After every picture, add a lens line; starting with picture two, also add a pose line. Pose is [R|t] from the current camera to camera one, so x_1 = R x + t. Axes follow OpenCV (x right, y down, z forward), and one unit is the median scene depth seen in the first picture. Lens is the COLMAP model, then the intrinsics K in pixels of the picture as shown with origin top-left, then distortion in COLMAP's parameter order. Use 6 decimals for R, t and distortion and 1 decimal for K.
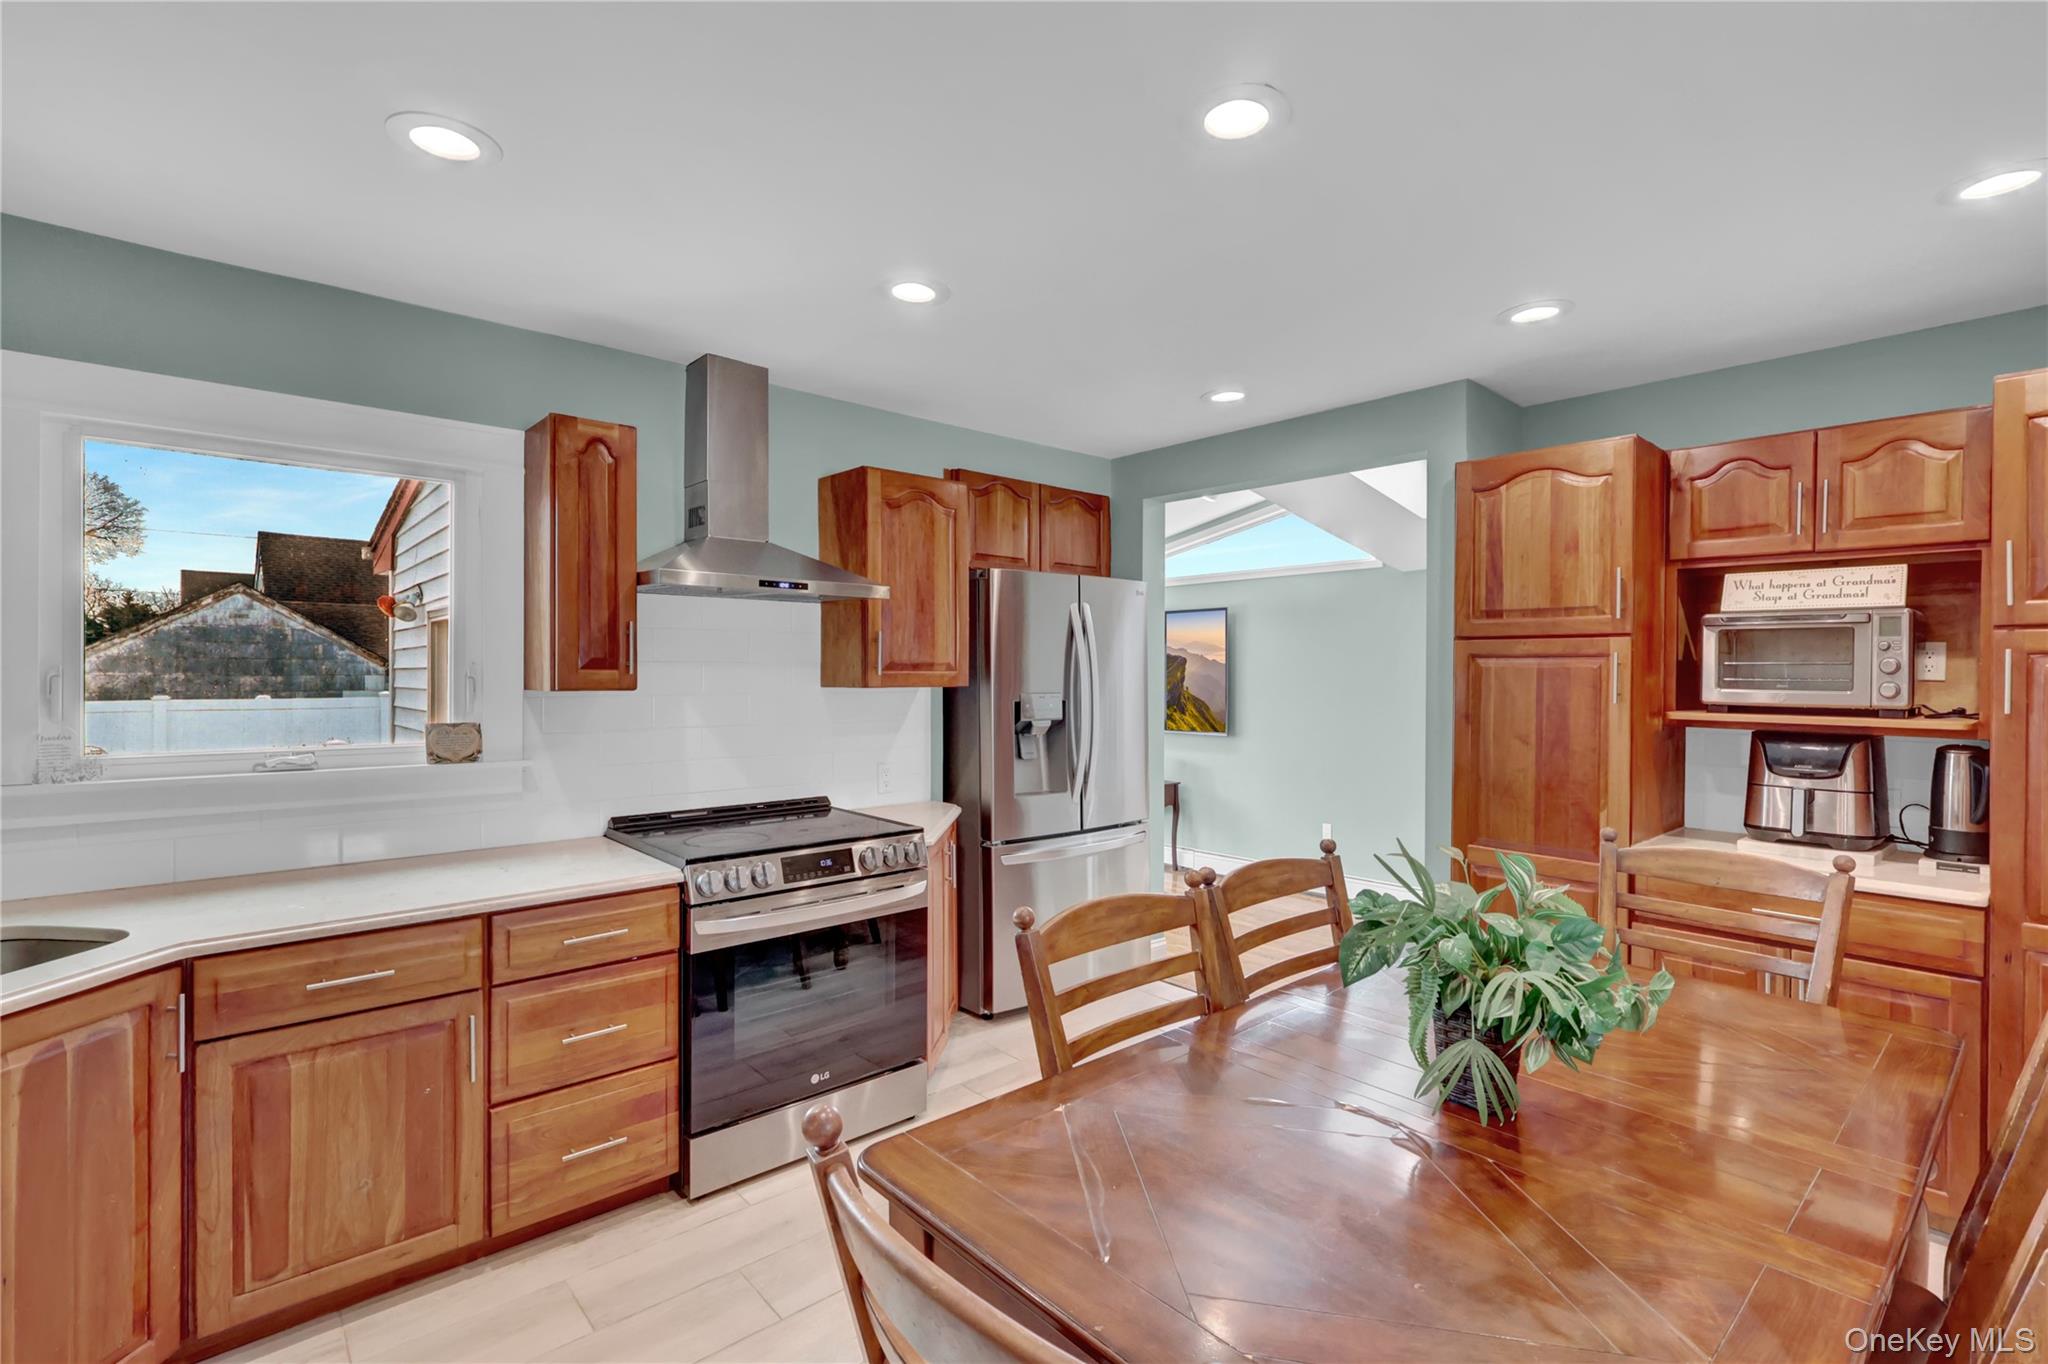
lens RADIAL K [[952.3, 0, 1024.0], [0, 952.3, 682.0], [0, 0, 1]] dist [0.003328, 0.000496]
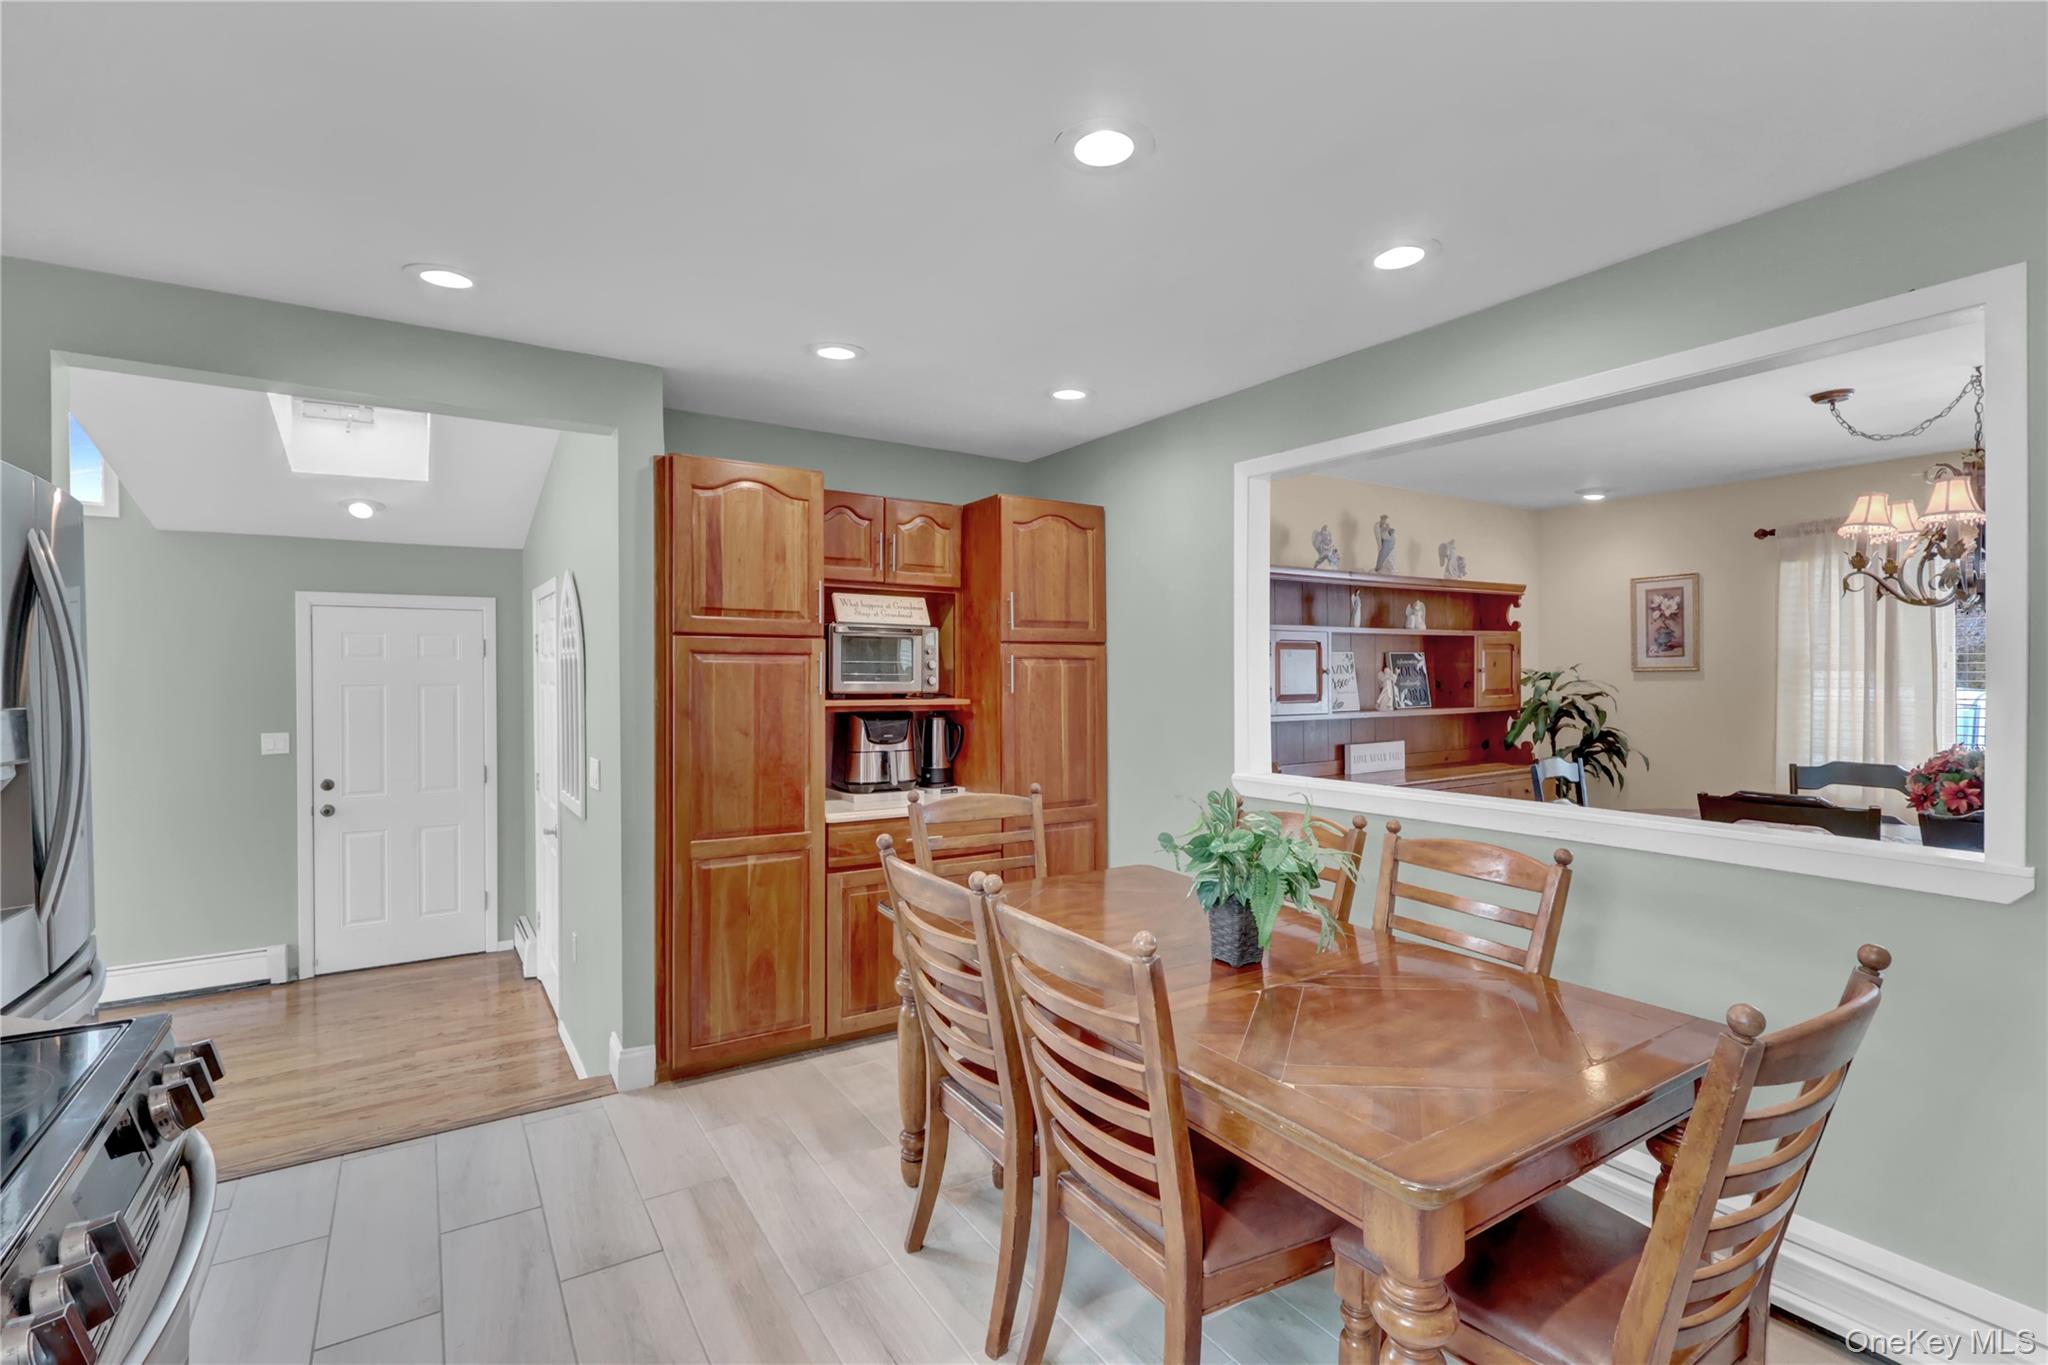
lens RADIAL K [[948.9, 0, 1035.1], [0, 948.9, 678.7], [0, 0, 1]] dist [-0.000596, -0.000187]
pose [[0.159749, -0.007452, 0.987129, -0.485343], [0.010322, 0.999929, 0.005878, -0.001498], [-0.987104, 0.009251, 0.159815, 0.524553]]
